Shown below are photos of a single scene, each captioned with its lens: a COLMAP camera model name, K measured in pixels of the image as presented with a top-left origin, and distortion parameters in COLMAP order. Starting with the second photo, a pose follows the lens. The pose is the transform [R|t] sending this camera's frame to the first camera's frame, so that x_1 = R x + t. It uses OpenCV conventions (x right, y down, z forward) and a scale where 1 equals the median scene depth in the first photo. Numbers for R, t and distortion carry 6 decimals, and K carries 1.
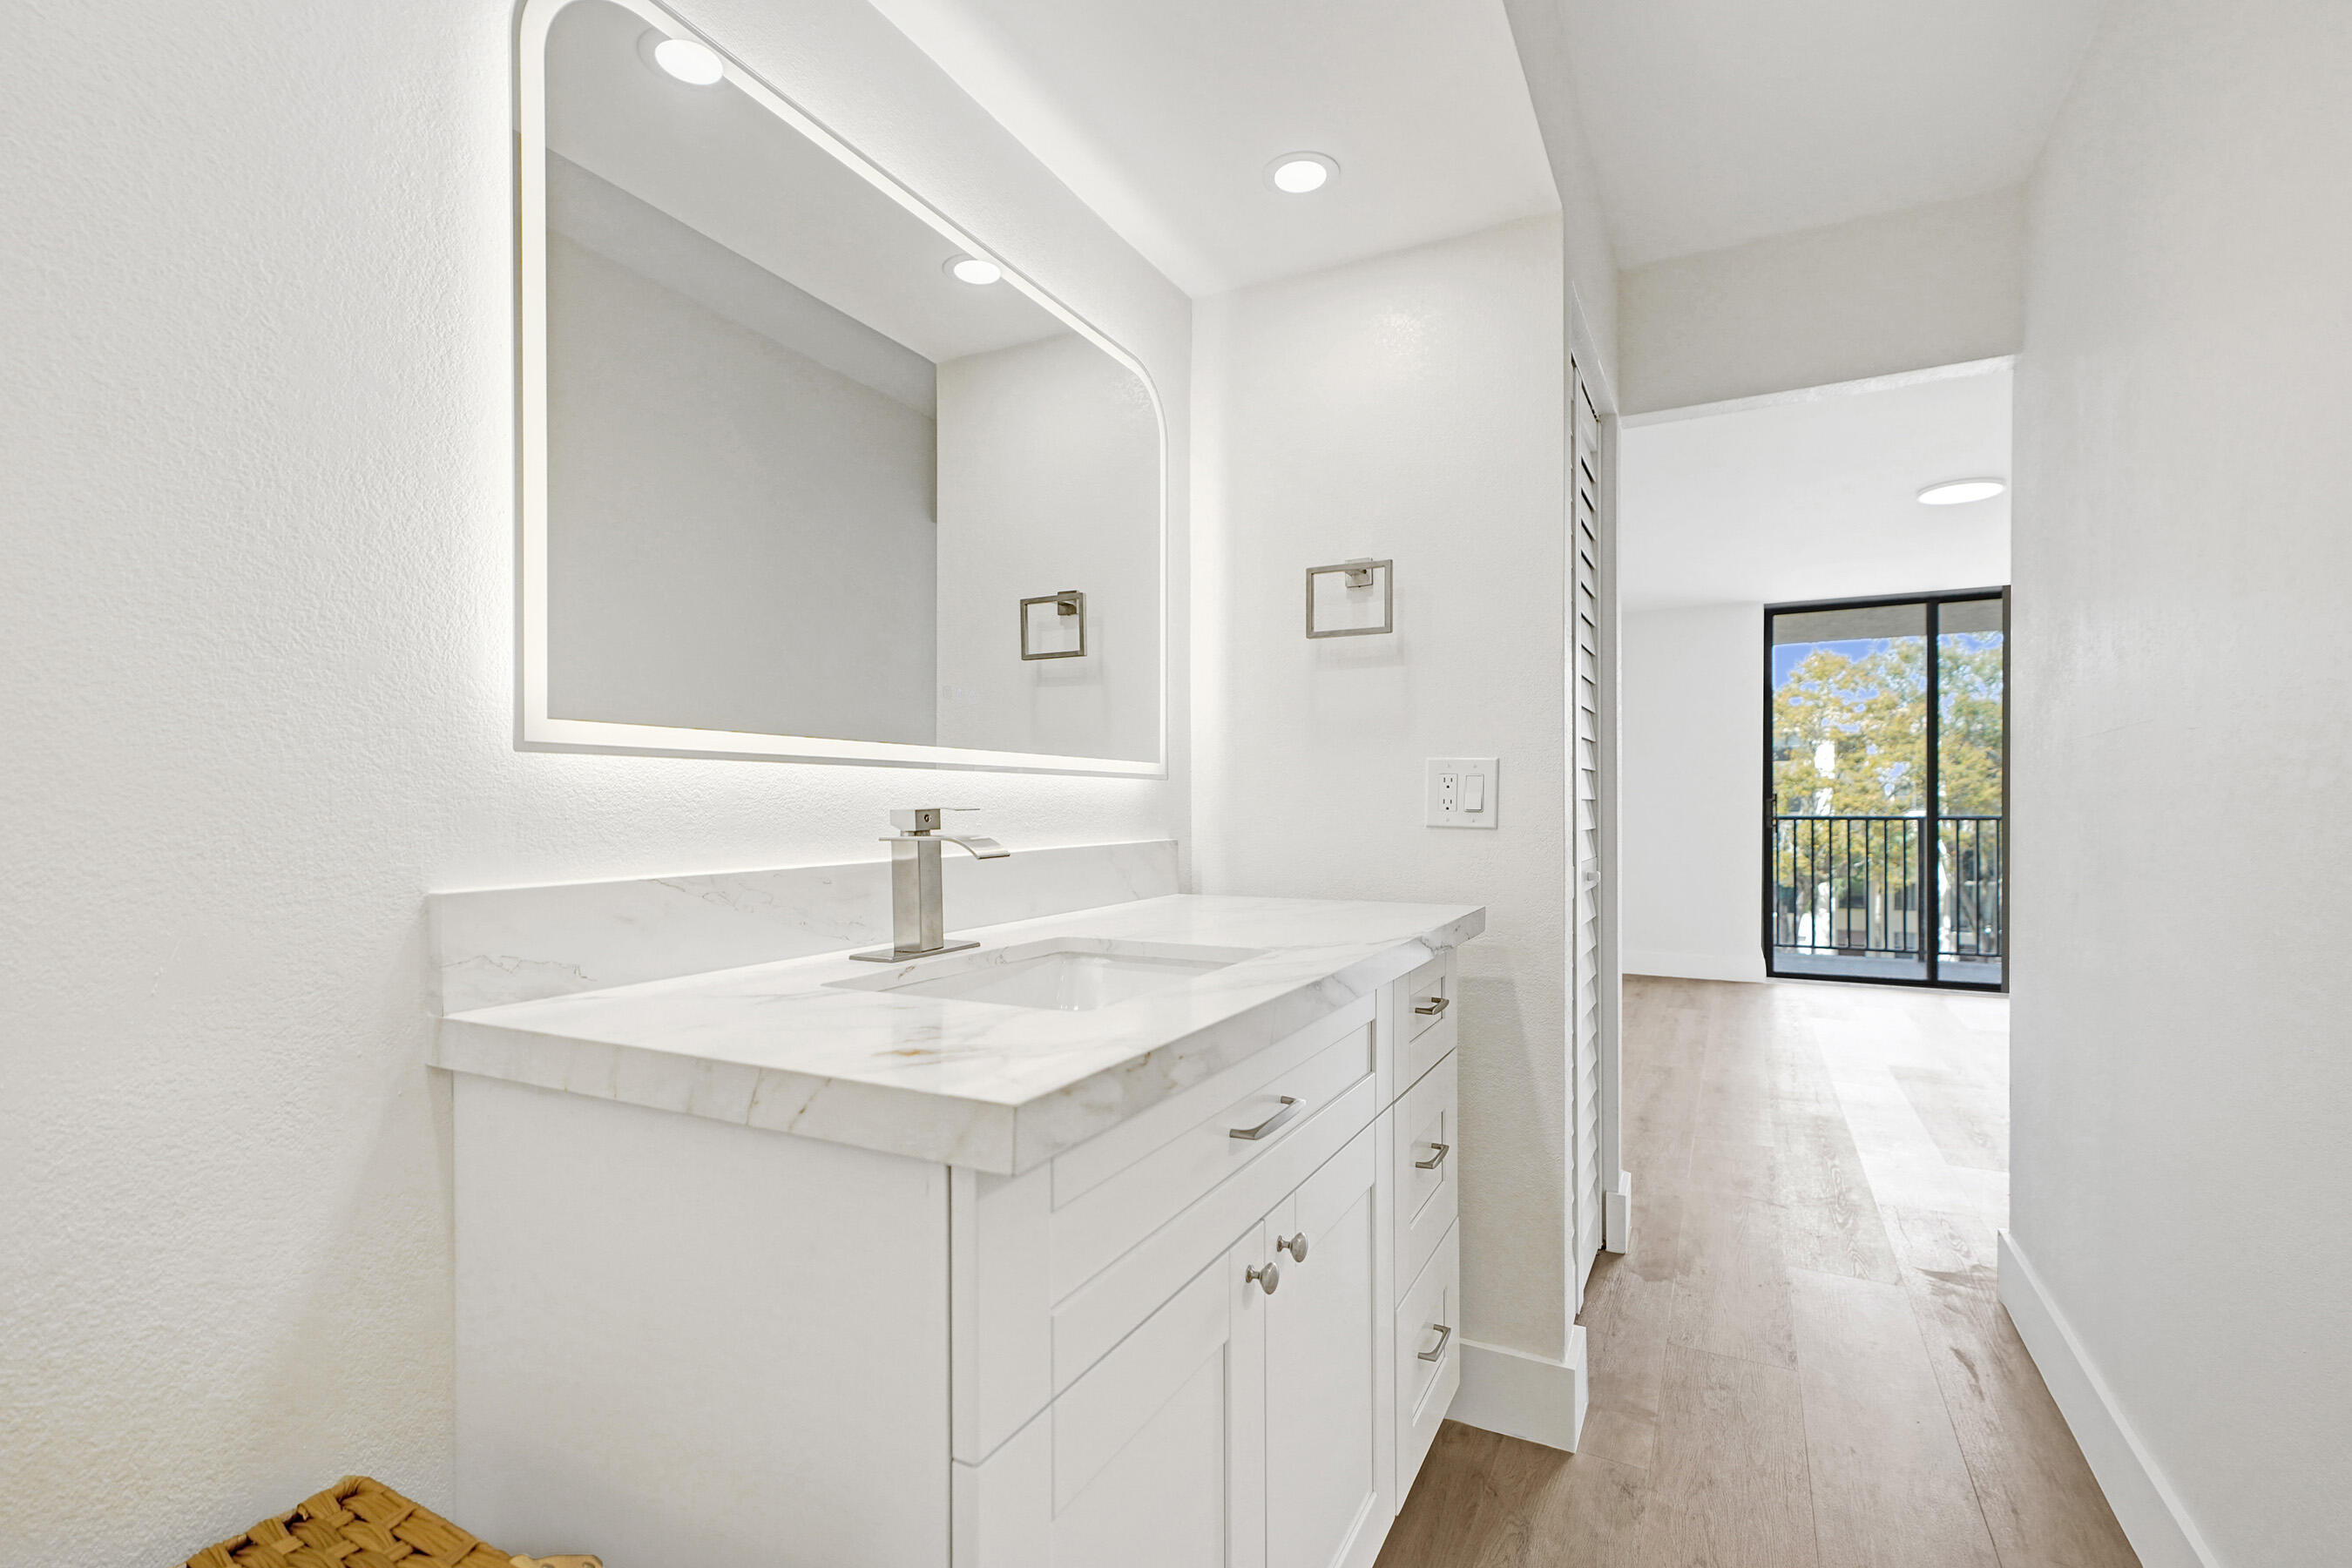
lens RADIAL K [[1080.6, 0, 1177.5], [0, 1080.6, 797.1], [0, 0, 1]] dist [0.001311, 0.000144]
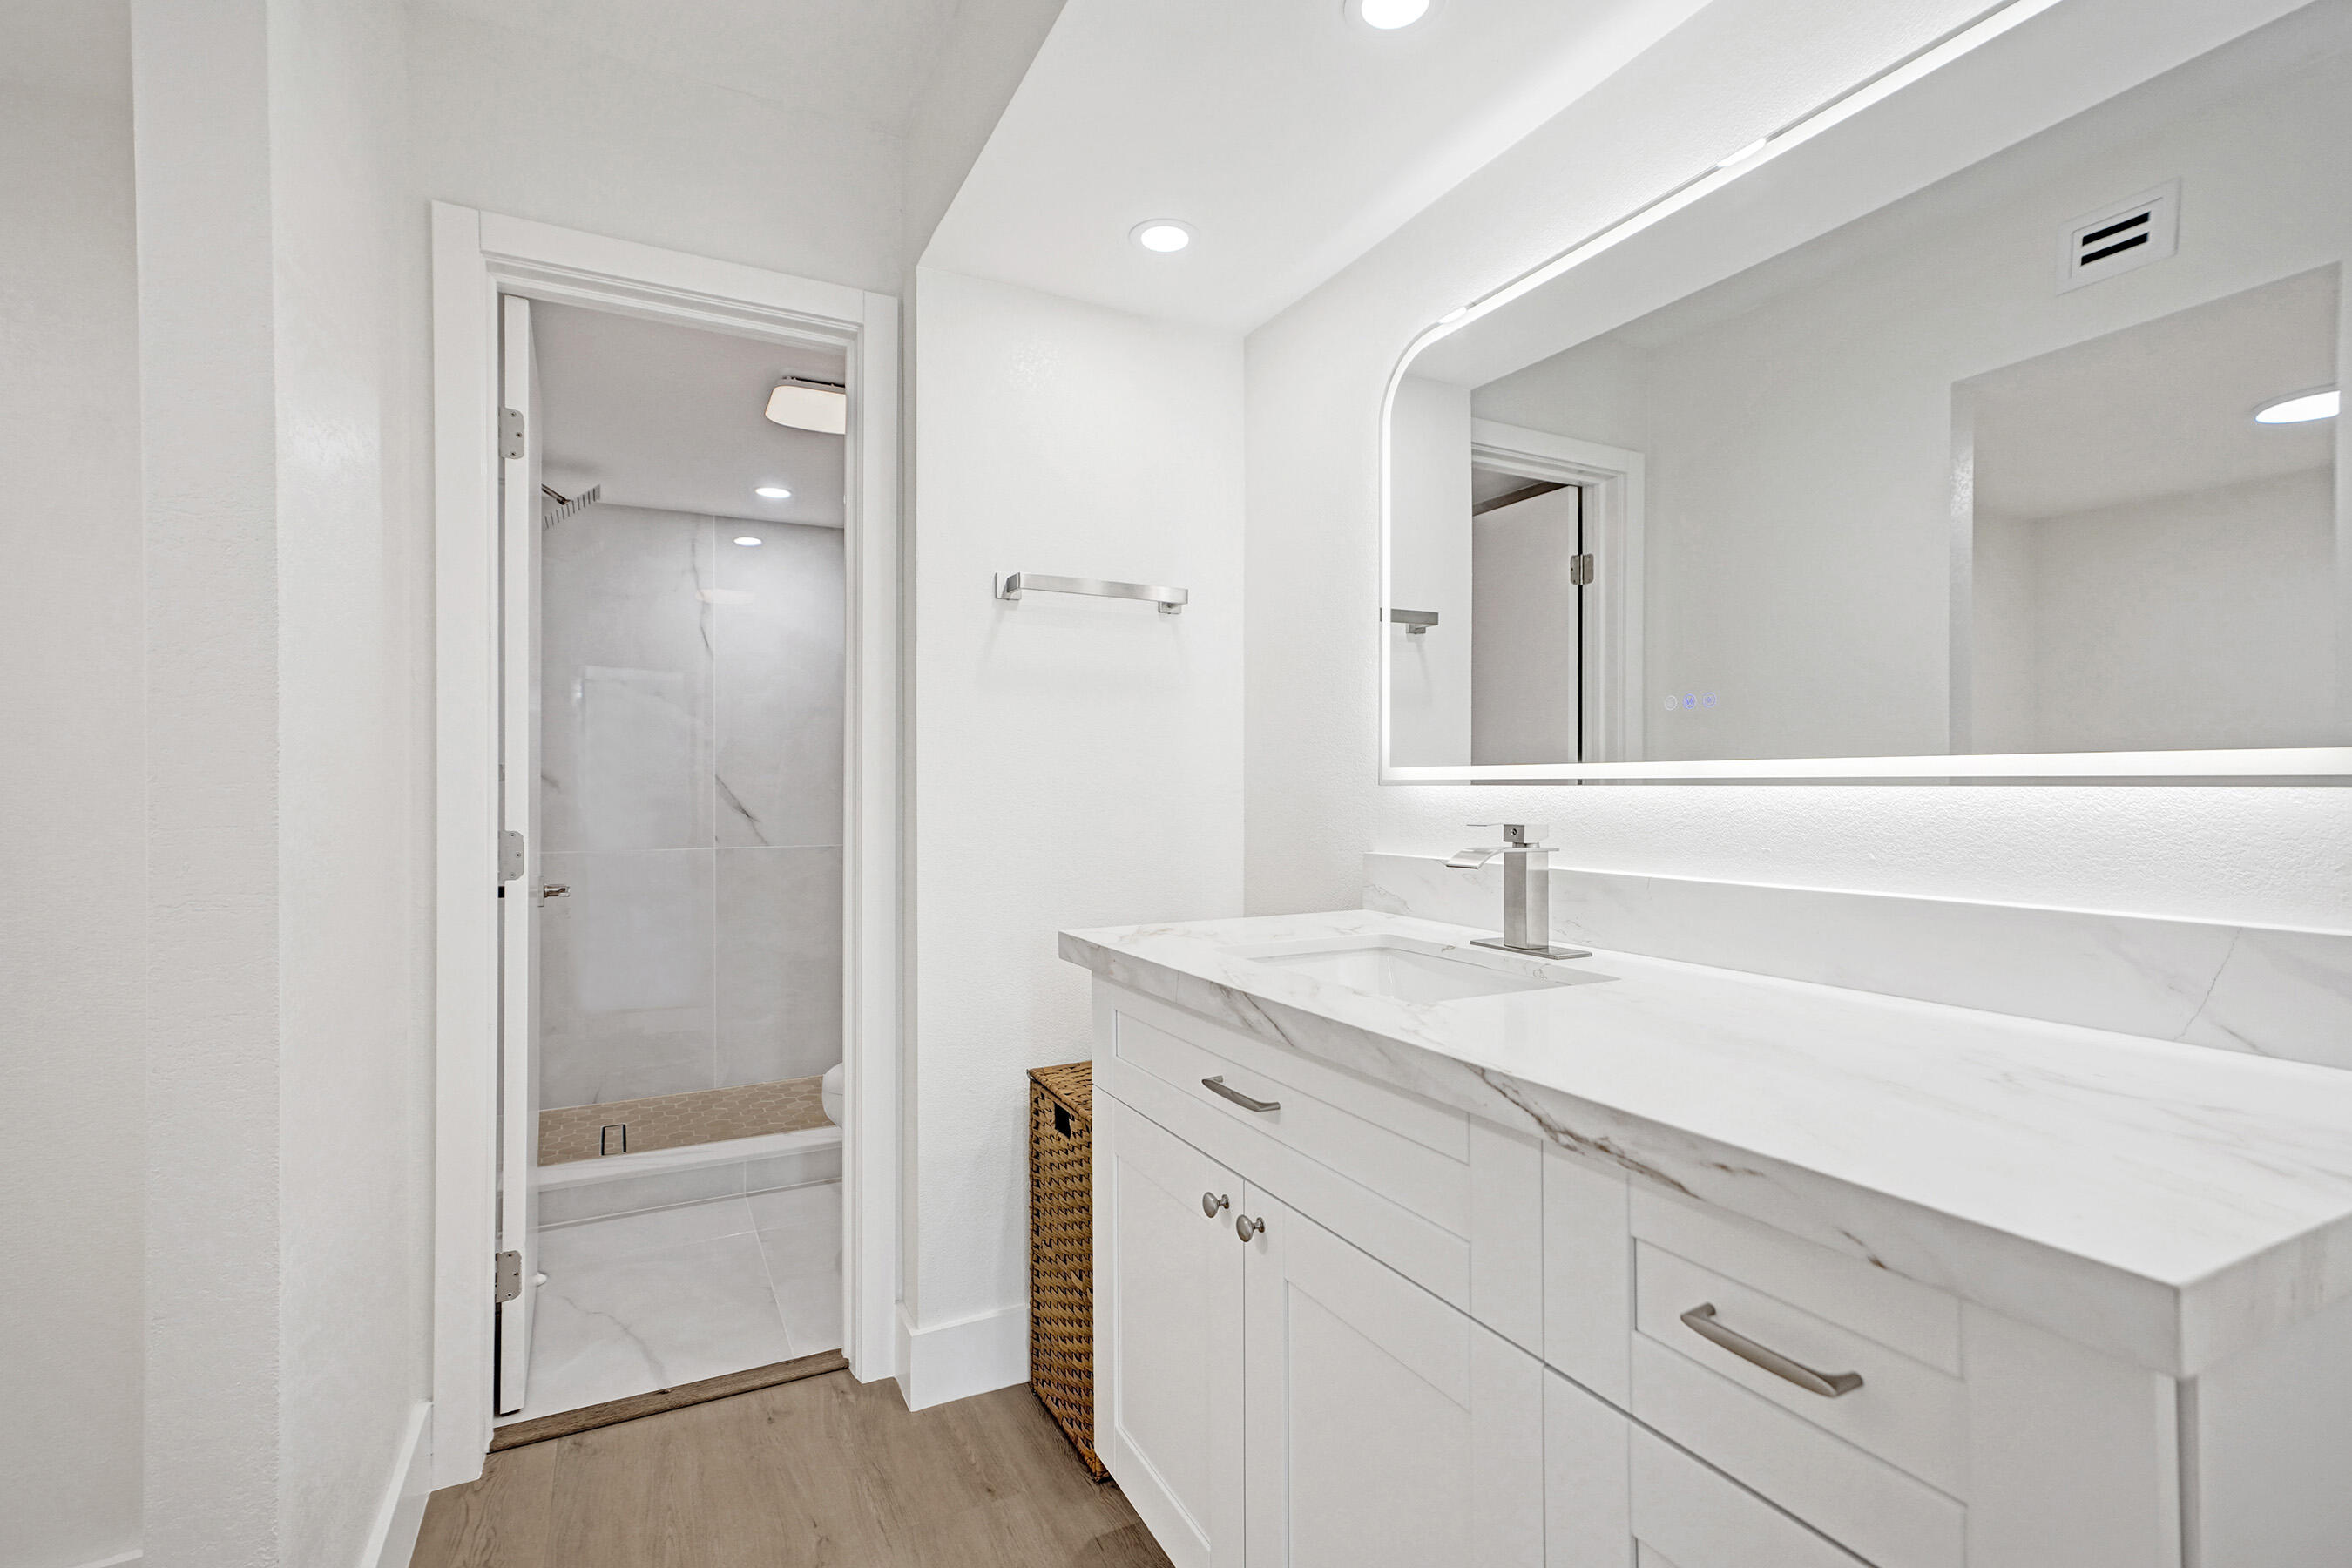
lens RADIAL K [[1082.9, 0, 1144.9], [0, 1082.9, 794.0], [0, 0, 1]] dist [0.005094, 0.001428]
pose [[-0.599426, 0.008905, -0.800381, 0.930638], [0.007177, 0.999958, 0.005751, -0.030885], [0.800398, -0.002298, -0.599464, 1.378197]]
